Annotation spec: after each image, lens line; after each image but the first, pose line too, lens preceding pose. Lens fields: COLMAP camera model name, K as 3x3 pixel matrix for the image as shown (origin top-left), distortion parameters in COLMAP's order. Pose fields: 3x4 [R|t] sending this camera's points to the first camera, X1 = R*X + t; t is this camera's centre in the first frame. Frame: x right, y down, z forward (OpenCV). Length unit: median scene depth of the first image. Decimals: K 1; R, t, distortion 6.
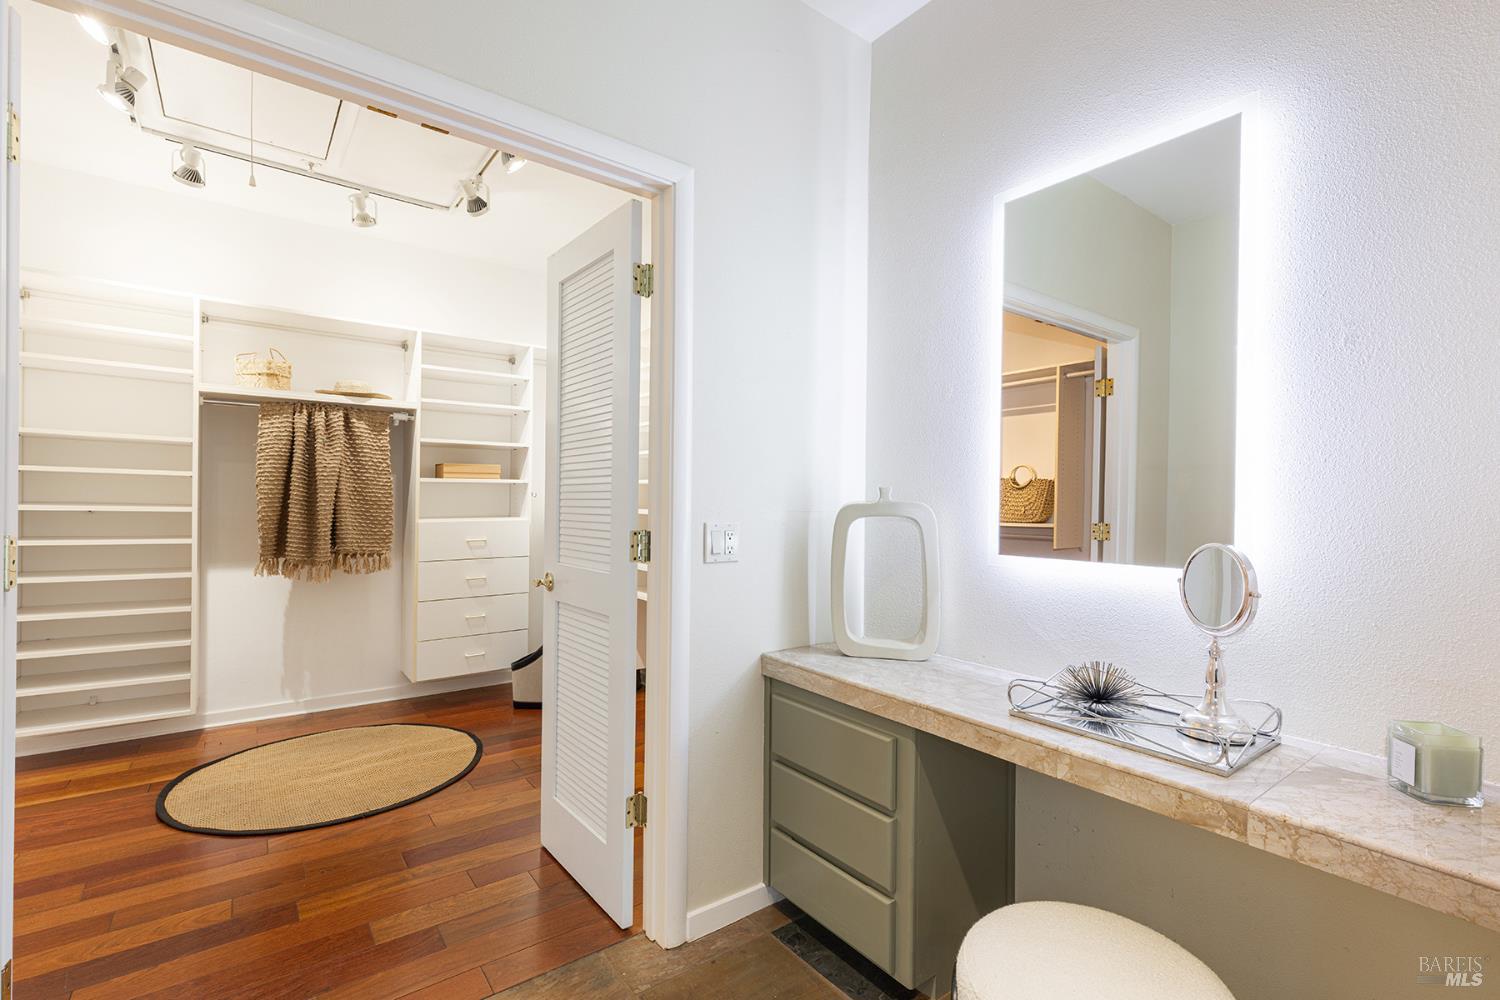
lens RADIAL K [[688.1, 0, 761.0], [0, 688.1, 503.0], [0, 0, 1]] dist [0.008652, -0.000872]
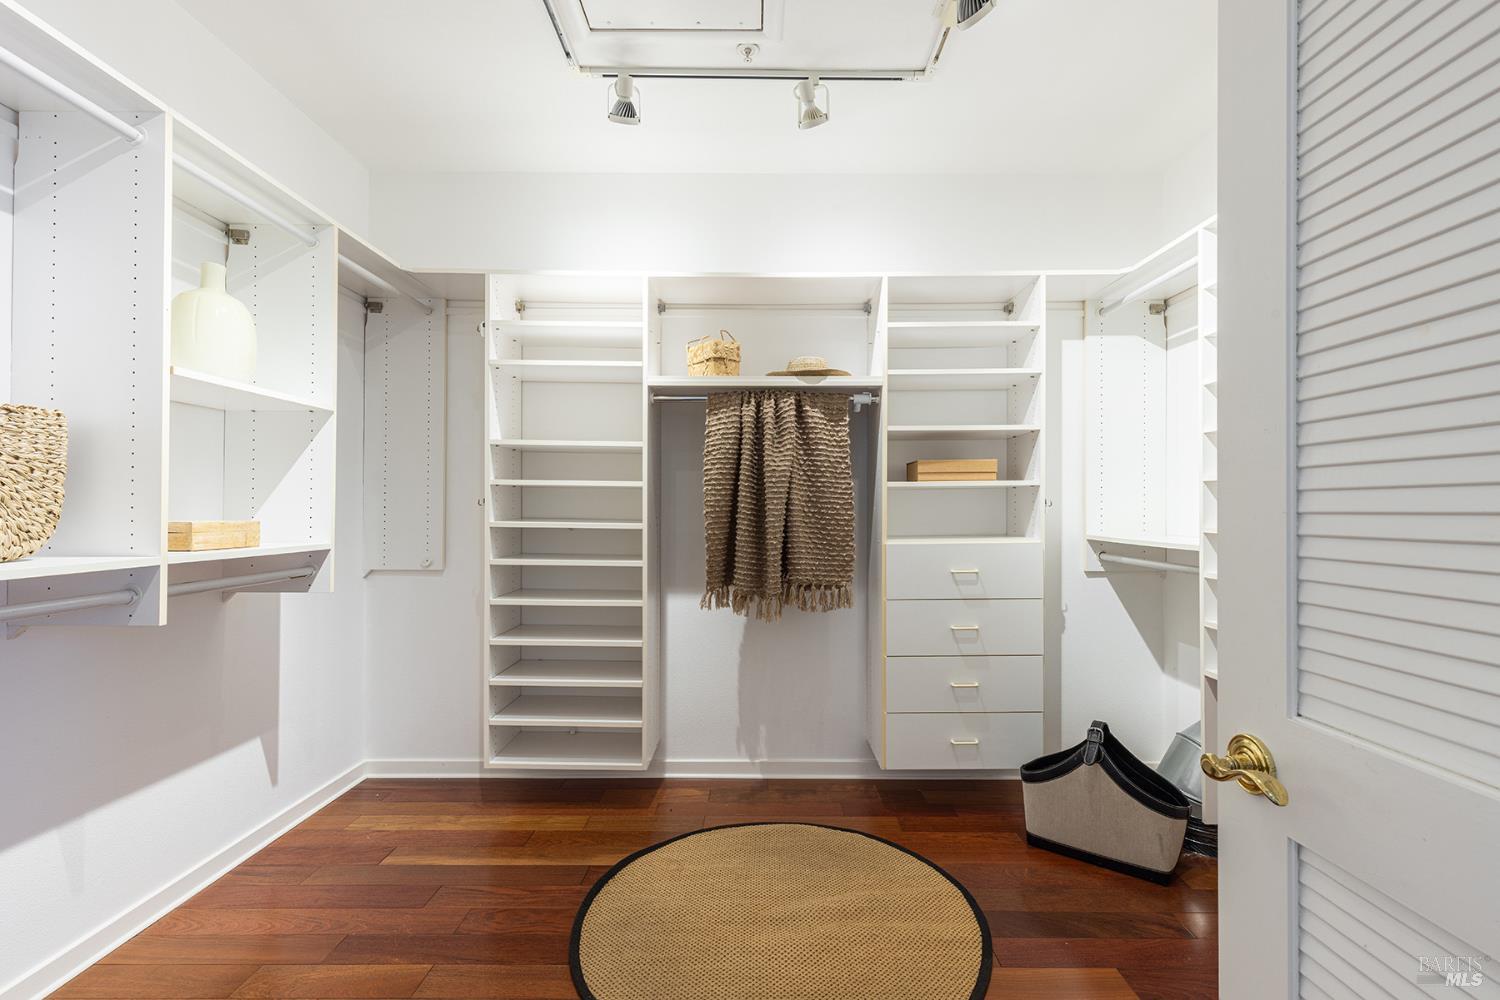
lens RADIAL K [[688.1, 0, 748.2], [0, 688.1, 504.6], [0, 0, 1]] dist [0.008652, -0.000872]
pose [[0.790894, -0.013464, -0.611805, -0.188822], [0.006677, 0.999888, -0.013374, -0.004437], [0.611916, 0.006492, 0.790896, 0.380232]]
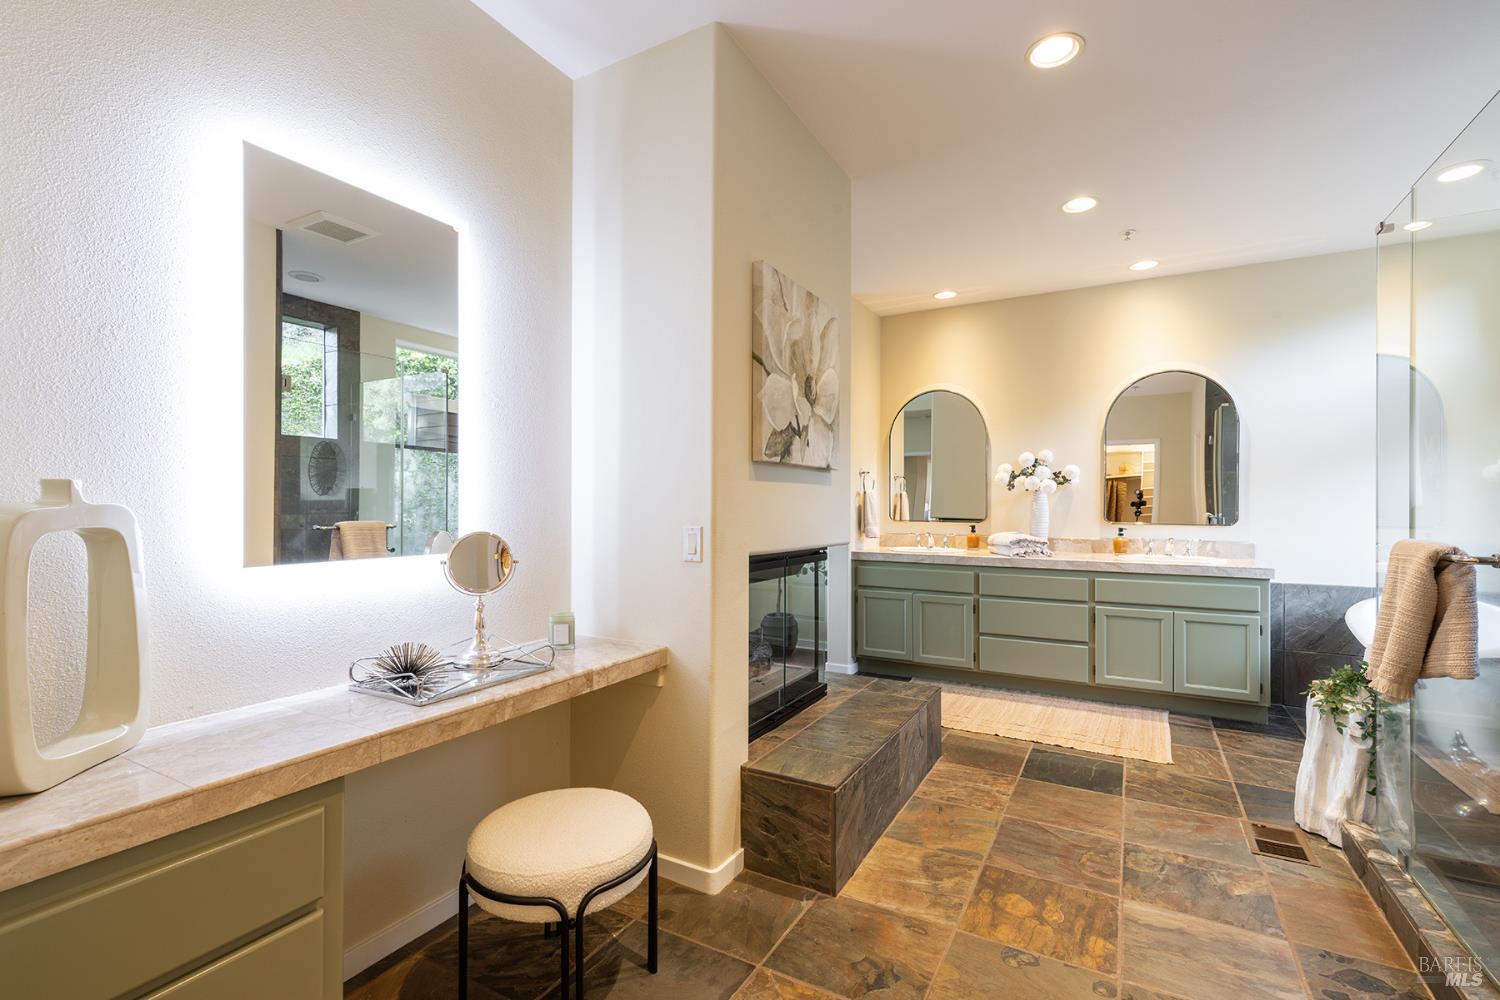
lens RADIAL K [[688.1, 0, 747.0], [0, 688.1, 501.1], [0, 0, 1]] dist [0.008652, -0.000872]
pose [[-0.401878, -0.006619, 0.915669, -0.330345], [-0.004258, 0.999977, 0.005360, -0.005811], [-0.915683, -0.001745, -0.401897, 0.398762]]
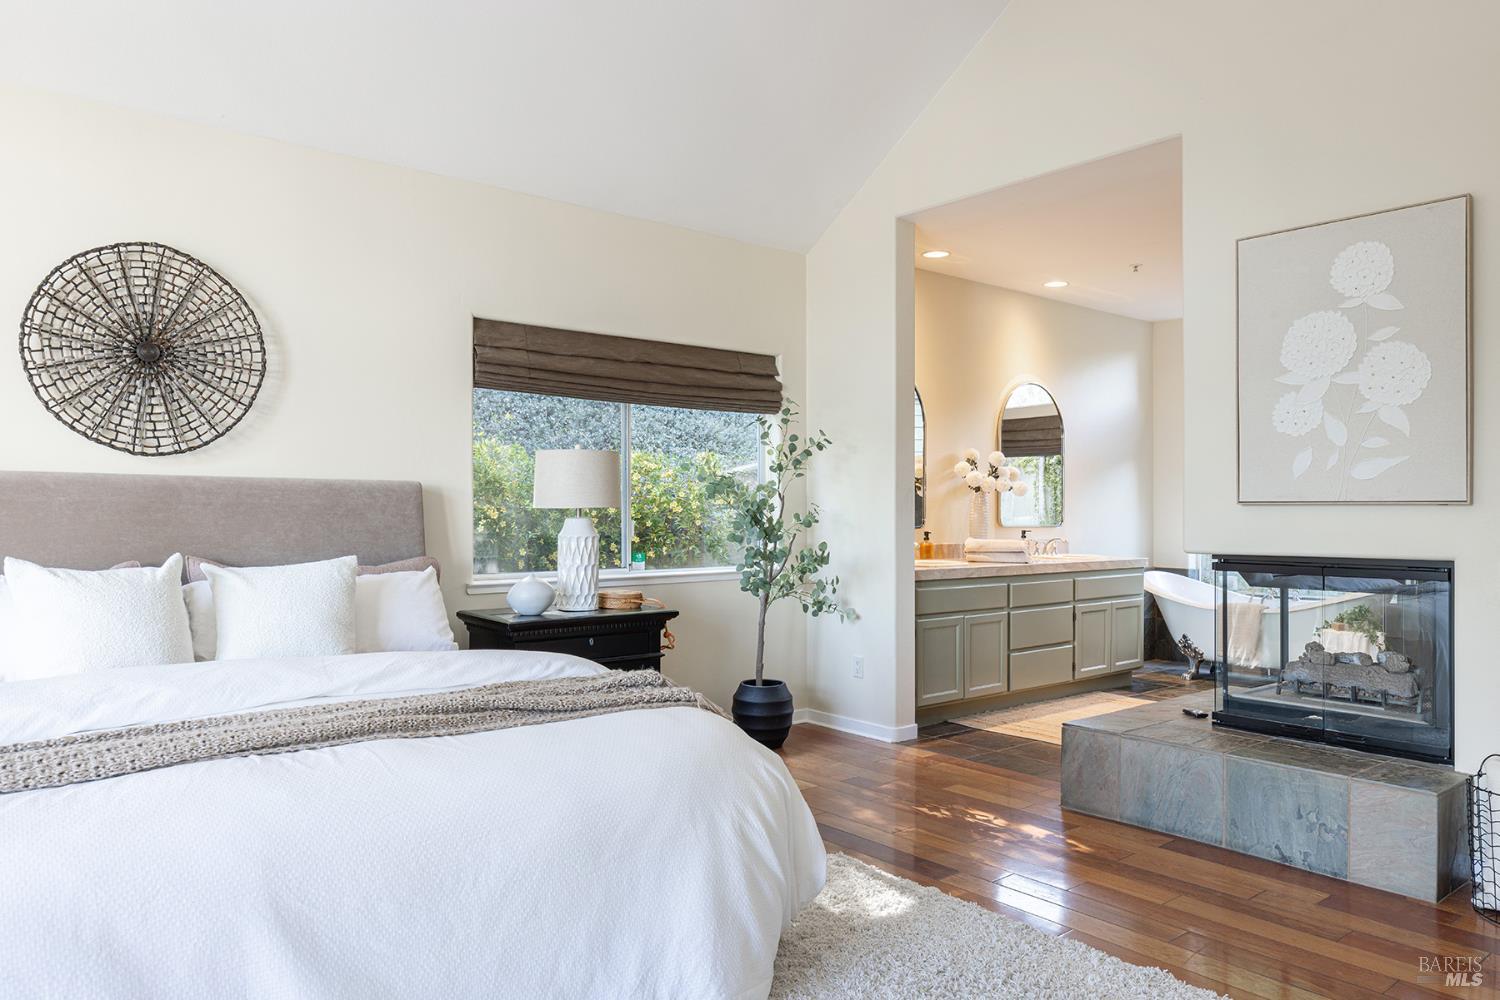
lens RADIAL K [[1036.8, 0, 763.7], [0, 1036.8, 497.6], [0, 0, 1]] dist [0.022447, 0.000254]
pose [[-0.998513, -0.013756, -0.052758, 1.081447], [-0.013120, 0.999837, -0.012386, 0.013391], [0.052920, -0.011676, -0.998531, 1.163043]]
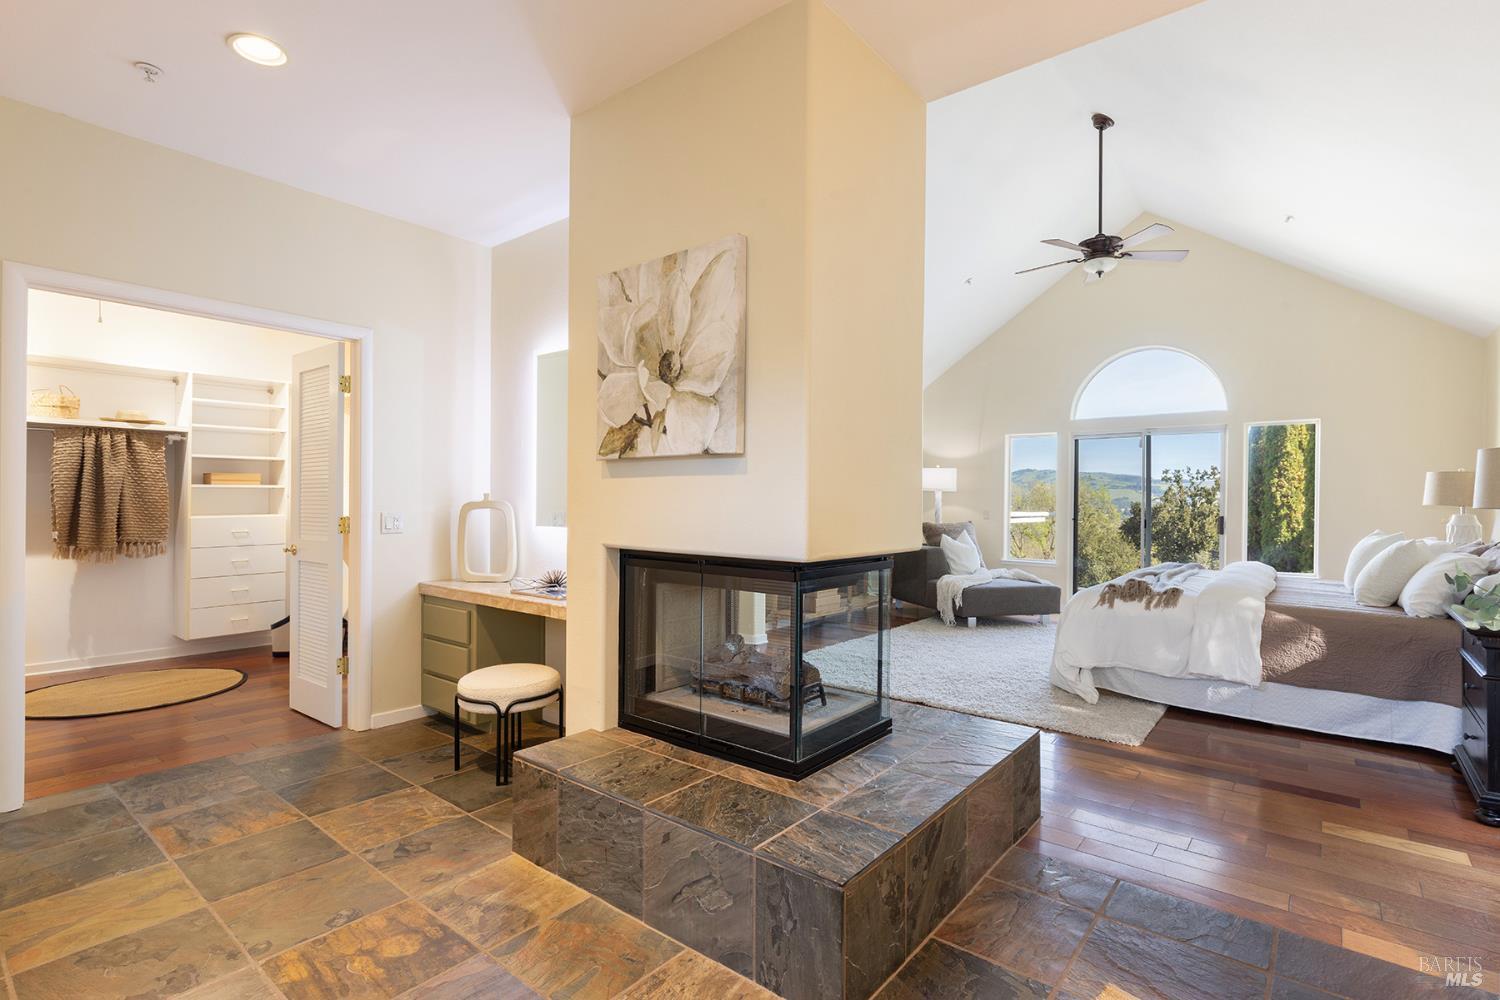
lens RADIAL K [[721.7, 0, 750.8], [0, 721.7, 499.7], [0, 0, 1]] dist [-0.000110, 0.001221]
pose [[0.972653, -0.005186, 0.232204, 0.240930], [0.006017, 0.999978, -0.002872, 0.003338], [-0.232184, 0.004191, 0.972663, -0.634586]]
